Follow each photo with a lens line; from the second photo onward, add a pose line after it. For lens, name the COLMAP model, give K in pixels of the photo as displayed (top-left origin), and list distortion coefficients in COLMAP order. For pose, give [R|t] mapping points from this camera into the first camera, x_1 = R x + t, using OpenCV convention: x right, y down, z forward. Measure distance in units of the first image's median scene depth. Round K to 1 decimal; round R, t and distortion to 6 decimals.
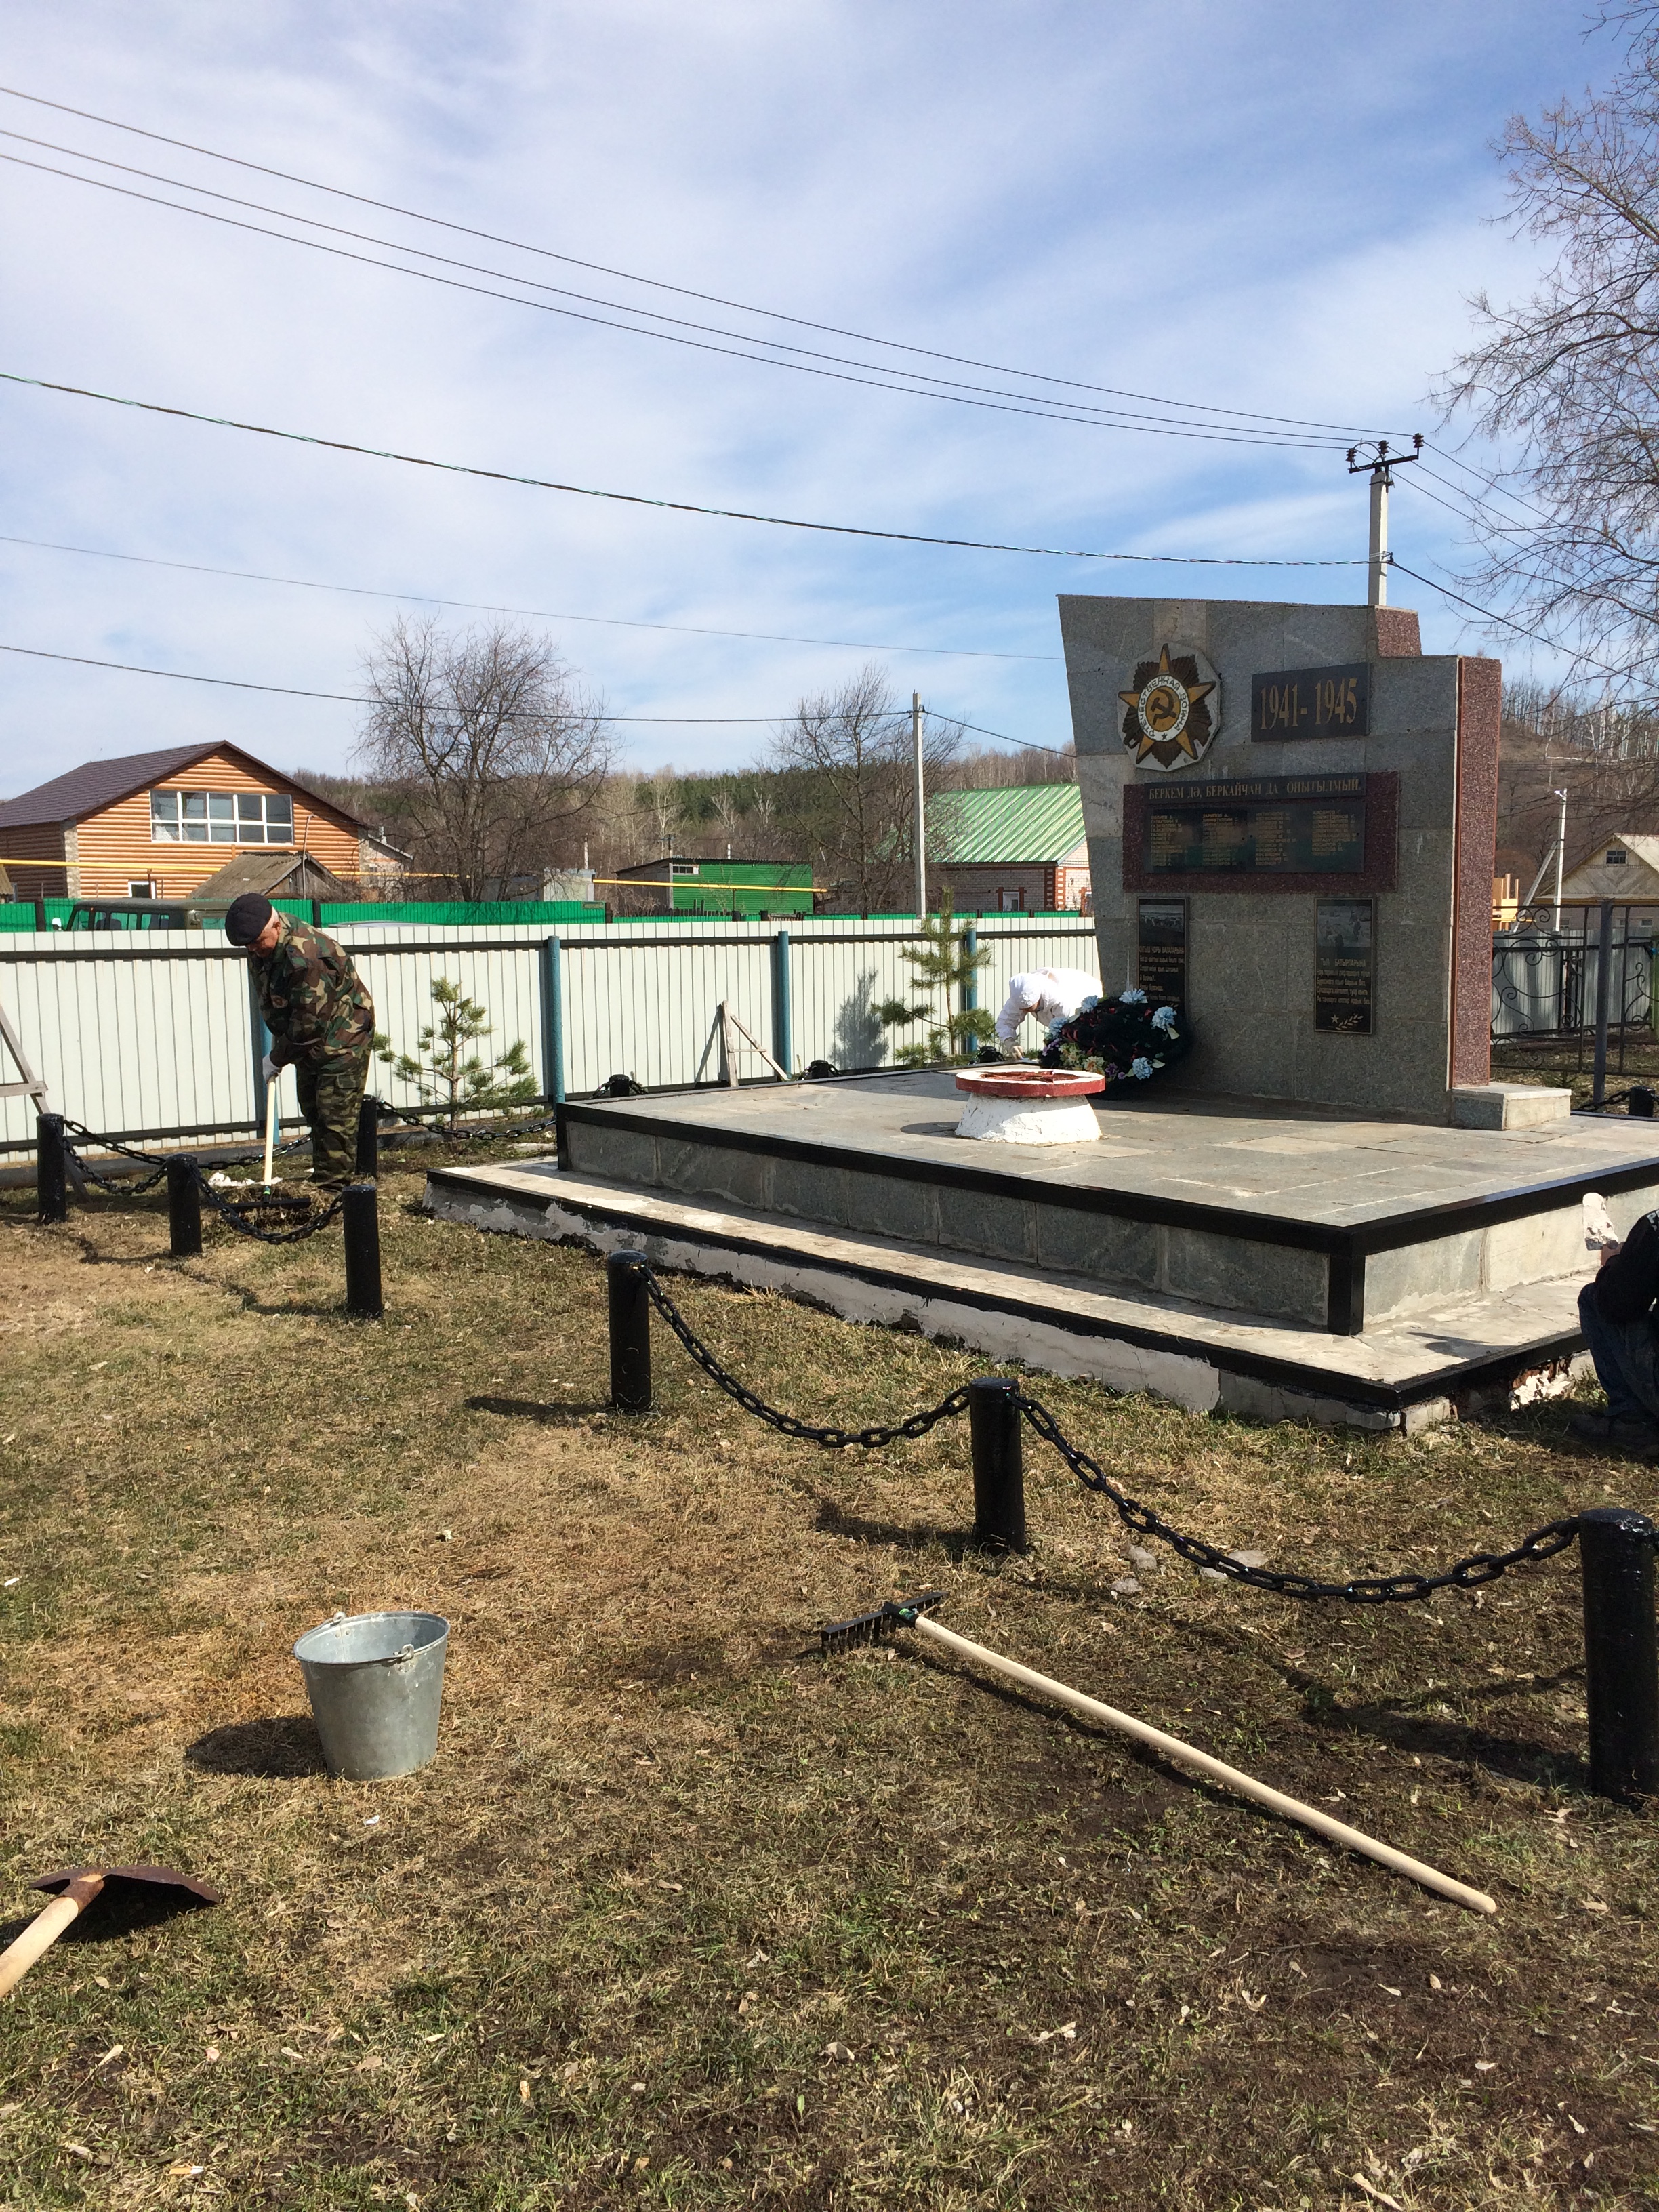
lens RADIAL K [[1876.1, 0, 828.7], [0, 1876.1, 1086.6], [0, 0, 1]] dist [0.084654, -0.105358]
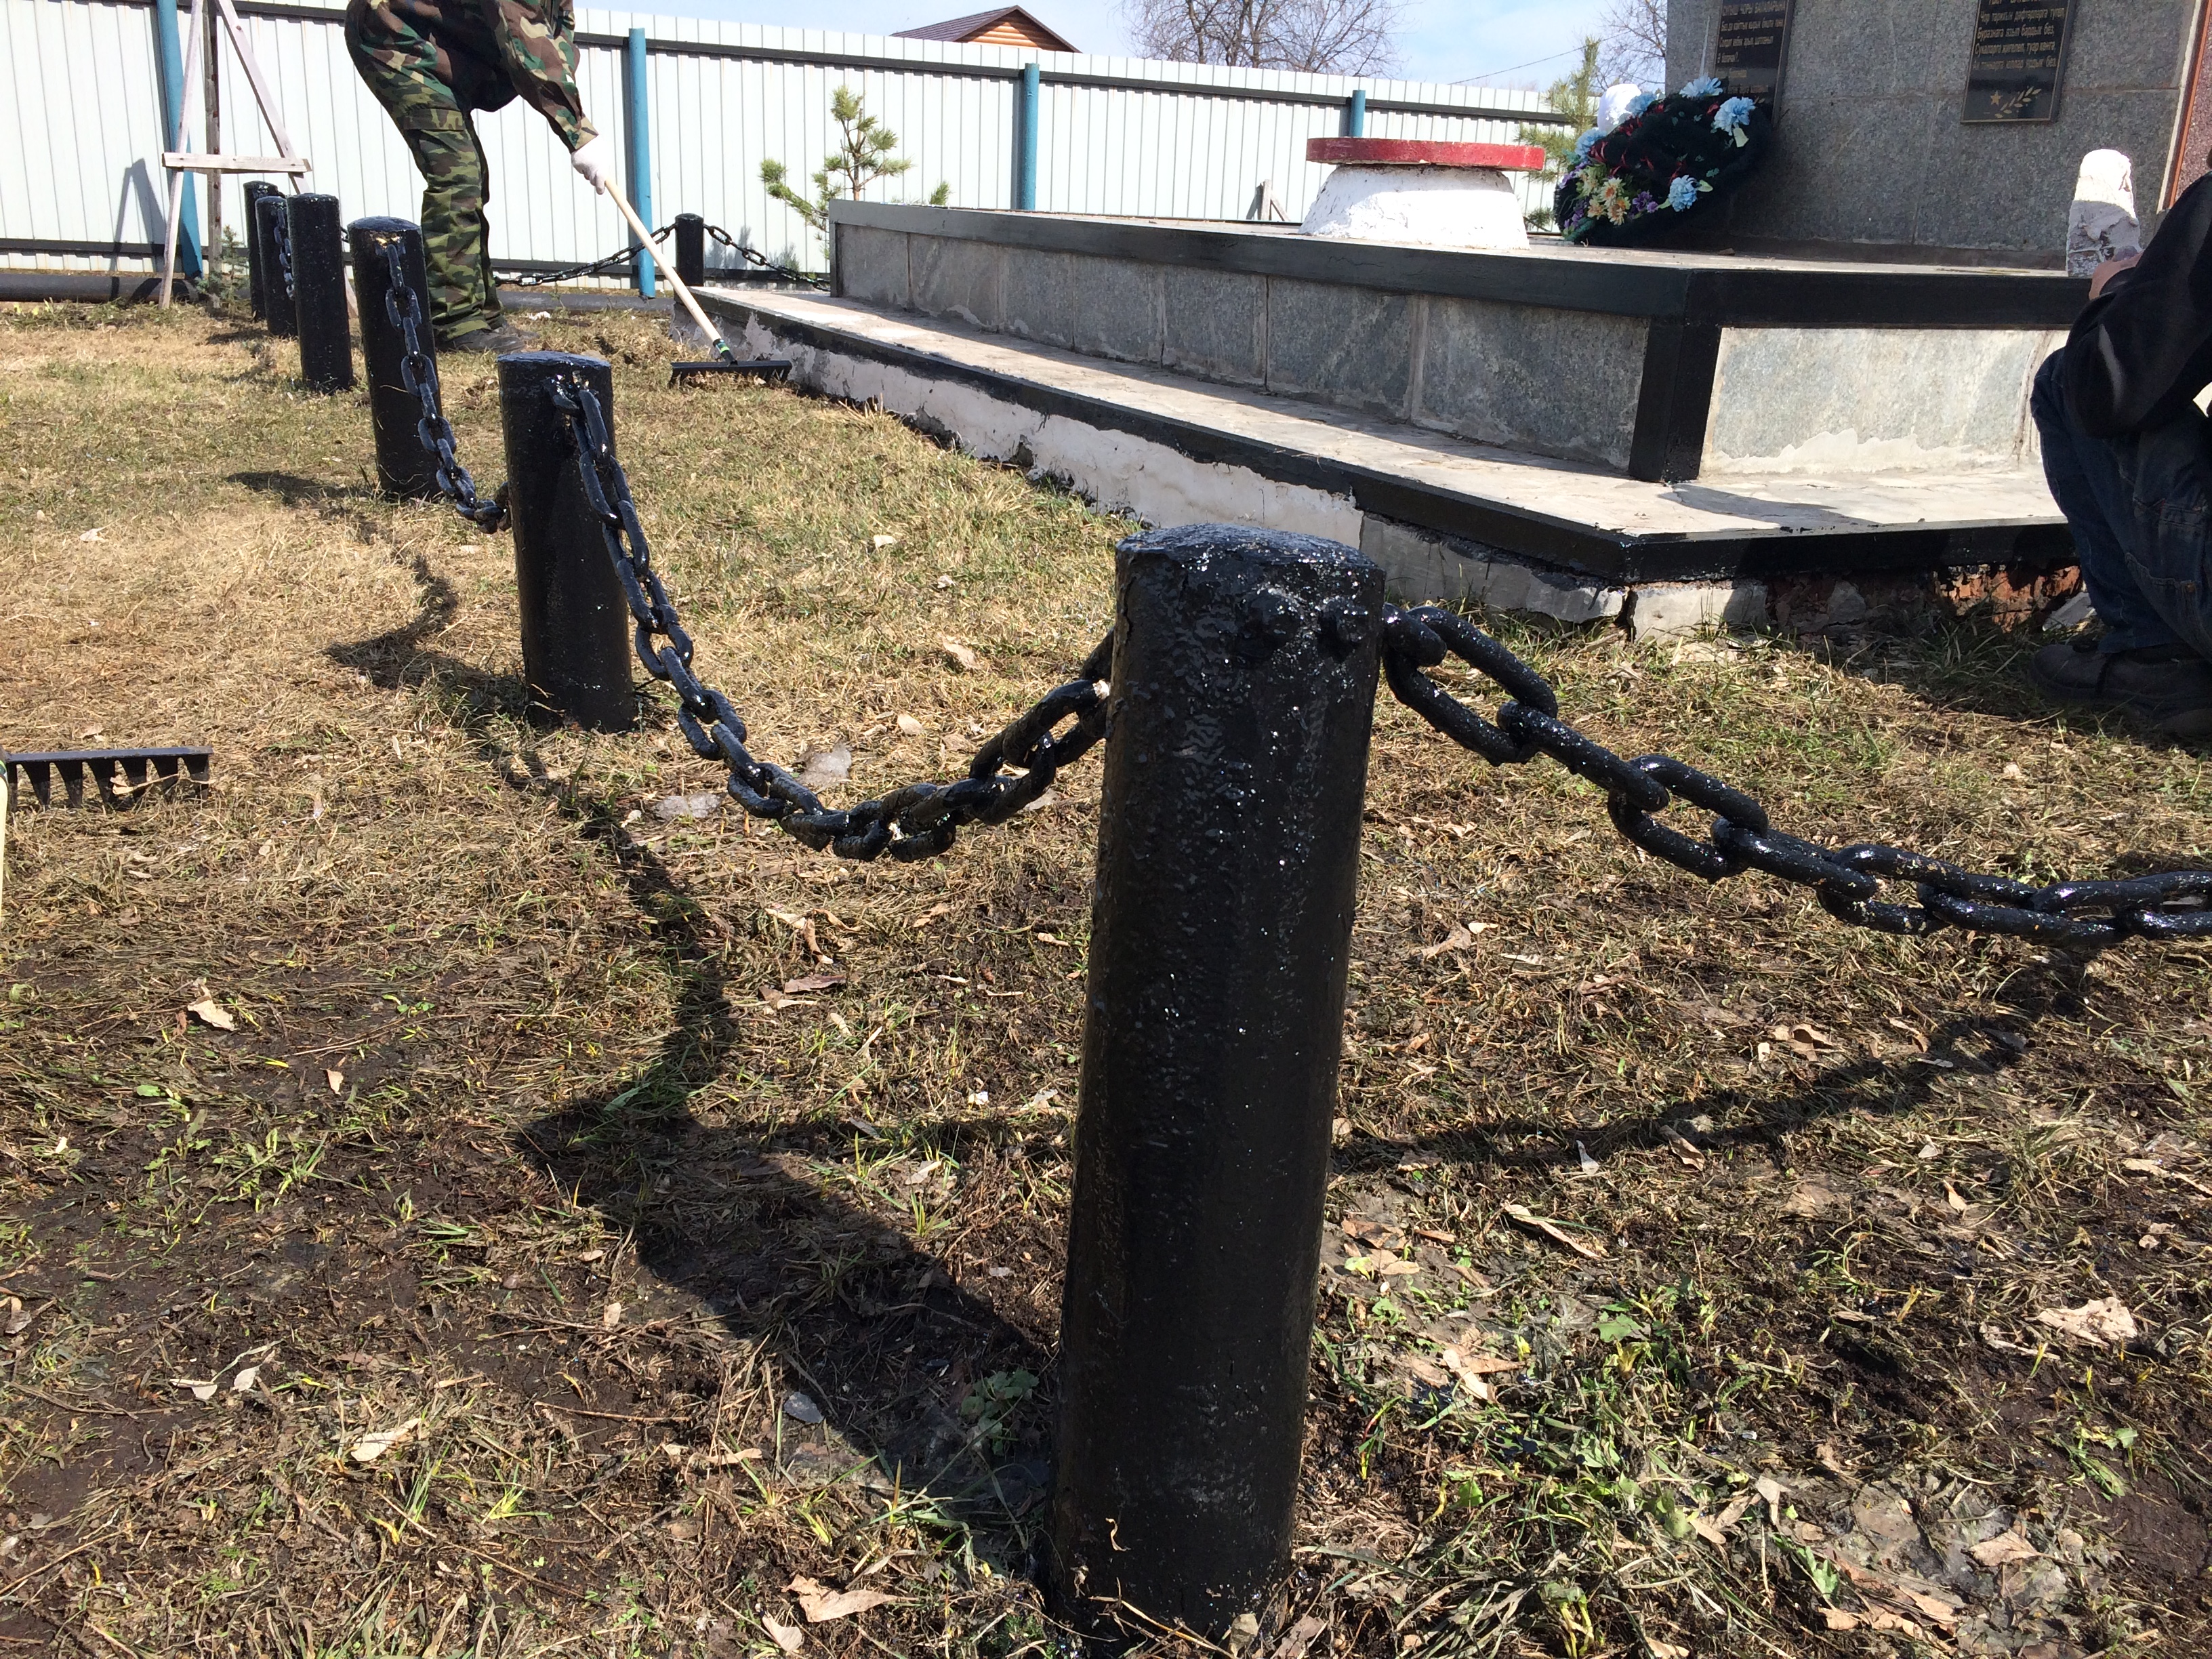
lens RADIAL K [[1876.1, 0, 1115.9], [0, 1876.1, 831.0], [0, 0, 1]] dist [0.084654, -0.105358]
pose [[0.958035, 0.131983, -0.254460, 0.274088], [-0.077213, 0.973703, 0.214337, 0.123757], [0.276057, -0.185695, 0.943032, 0.448487]]
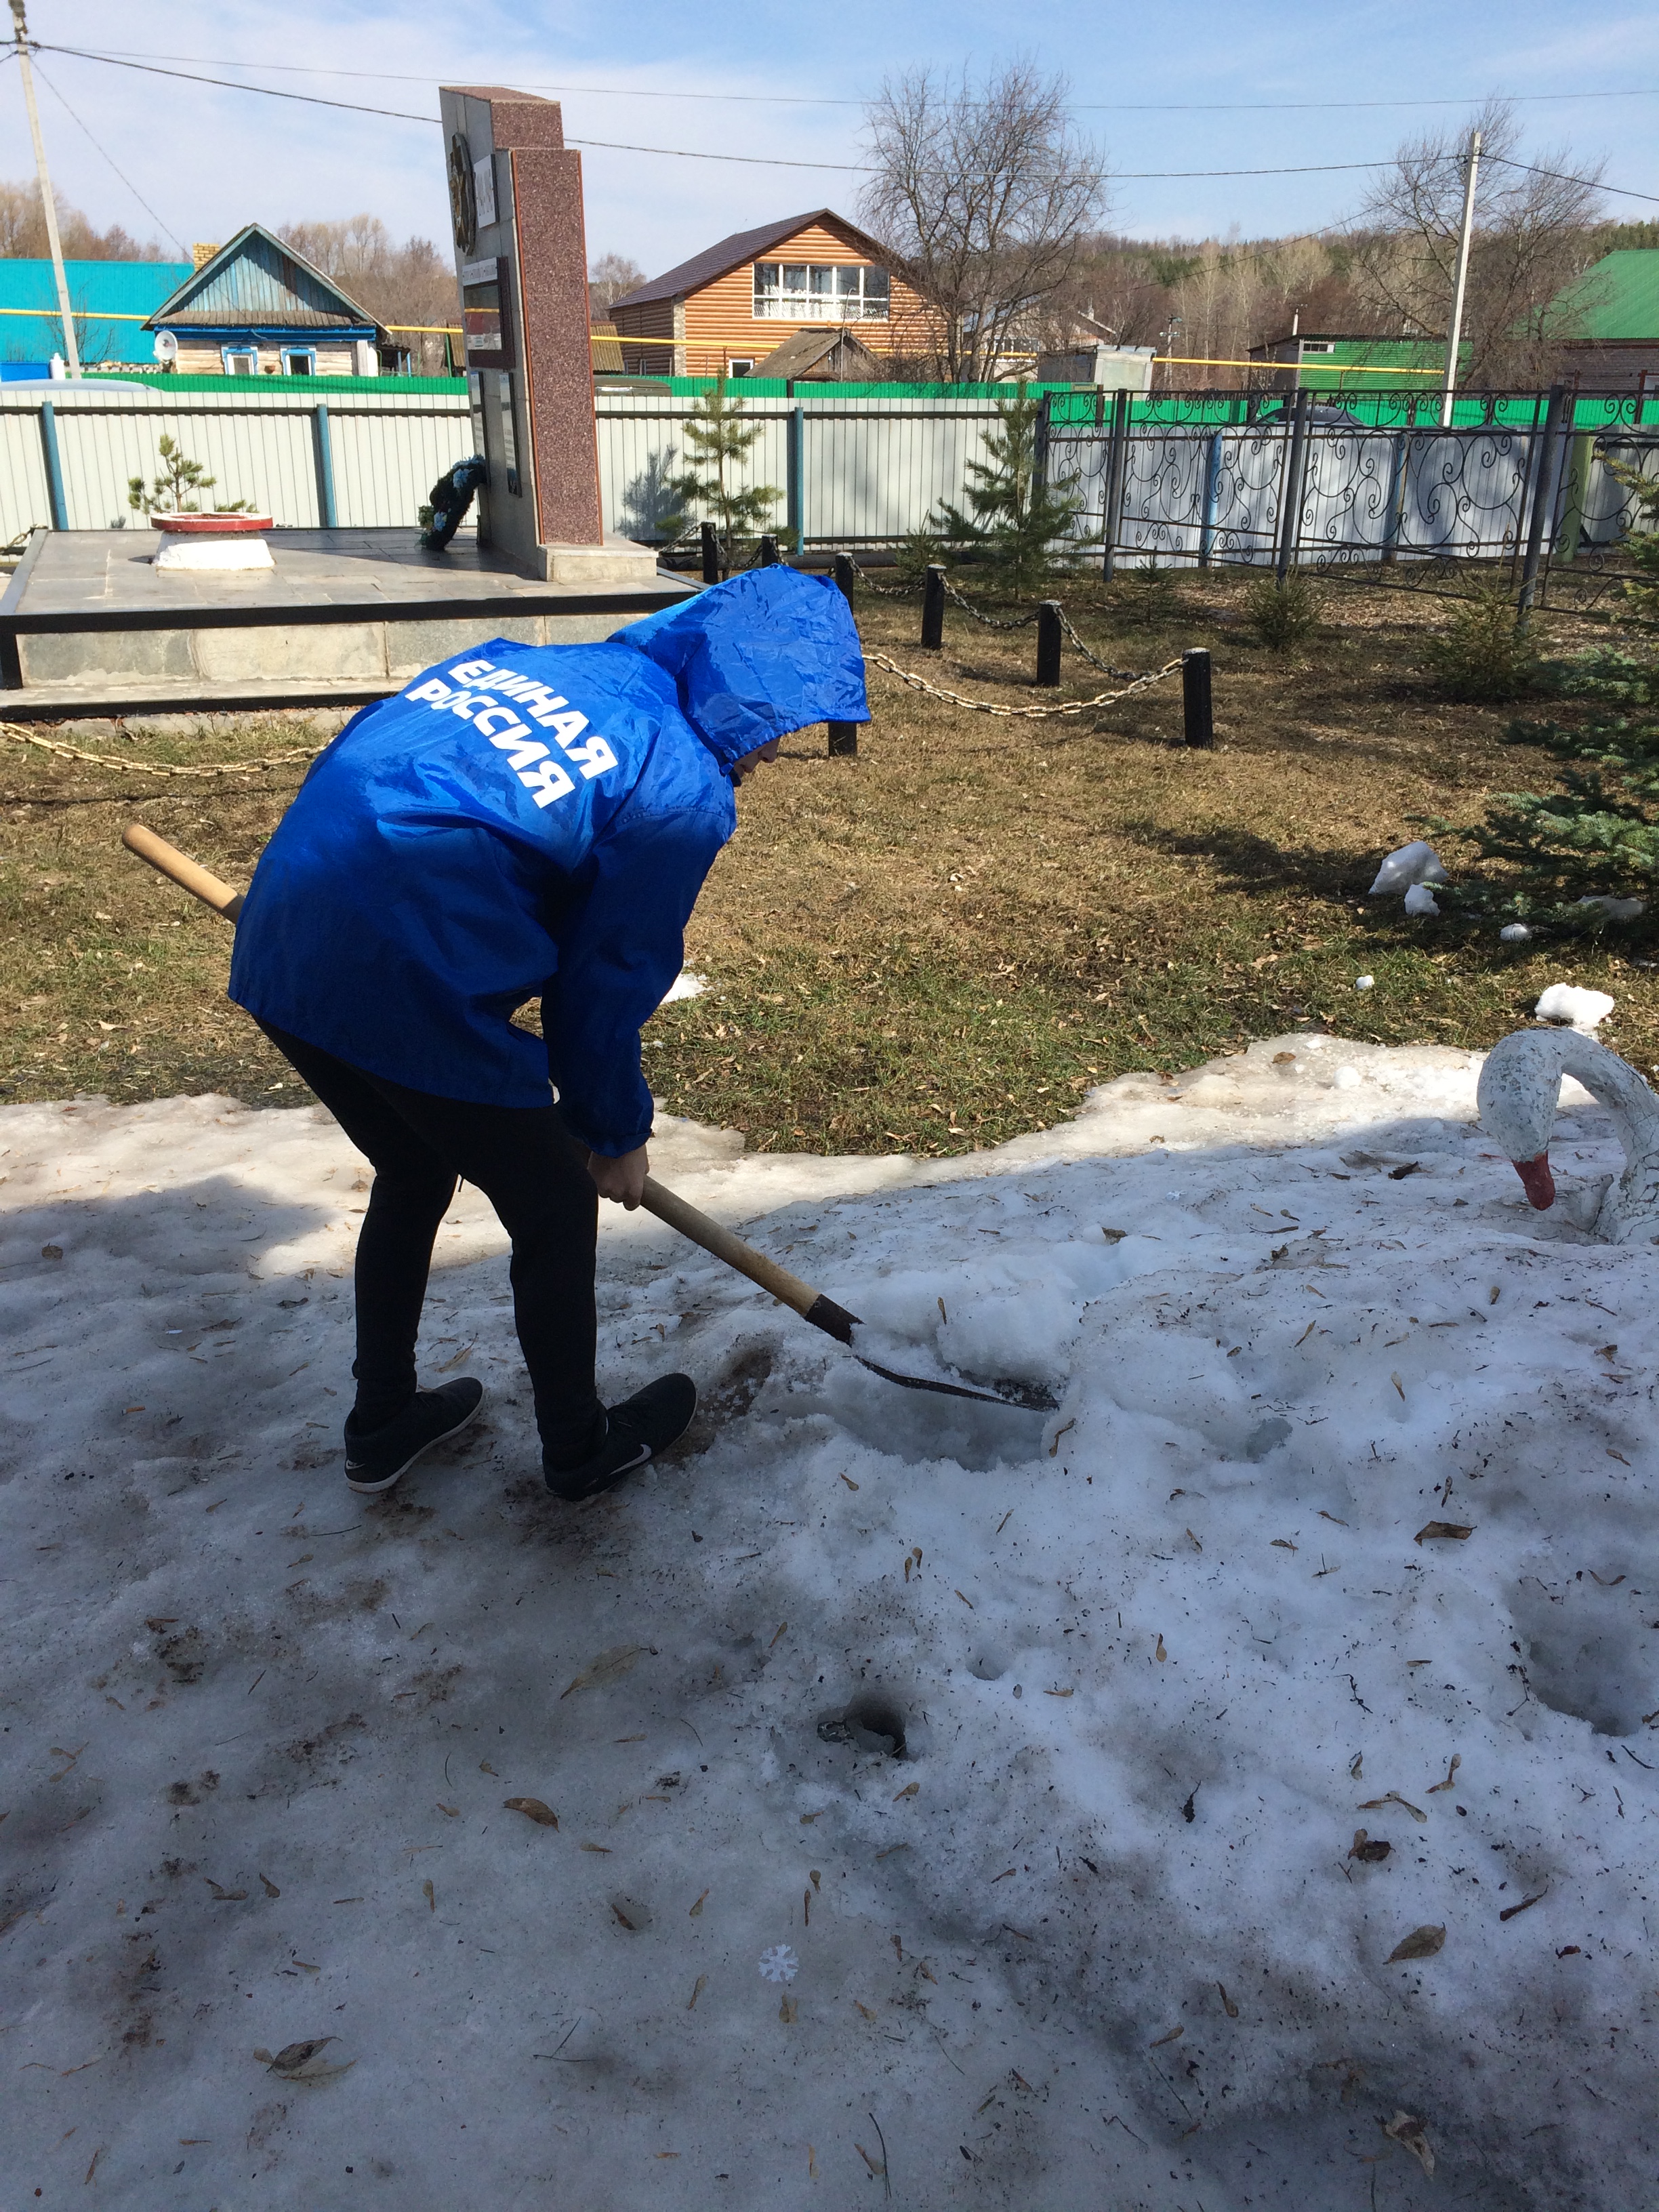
lens RADIAL K [[1896.6, 0, 823.2], [0, 1896.6, 1106.0], [0, 0, 1]] dist [0.089722, -0.113634]
pose [[0.914765, 0.154344, -0.373341, 1.432143], [-0.052711, 0.961841, 0.268484, 0.009657], [0.400534, -0.225921, 0.887994, -0.128853]]
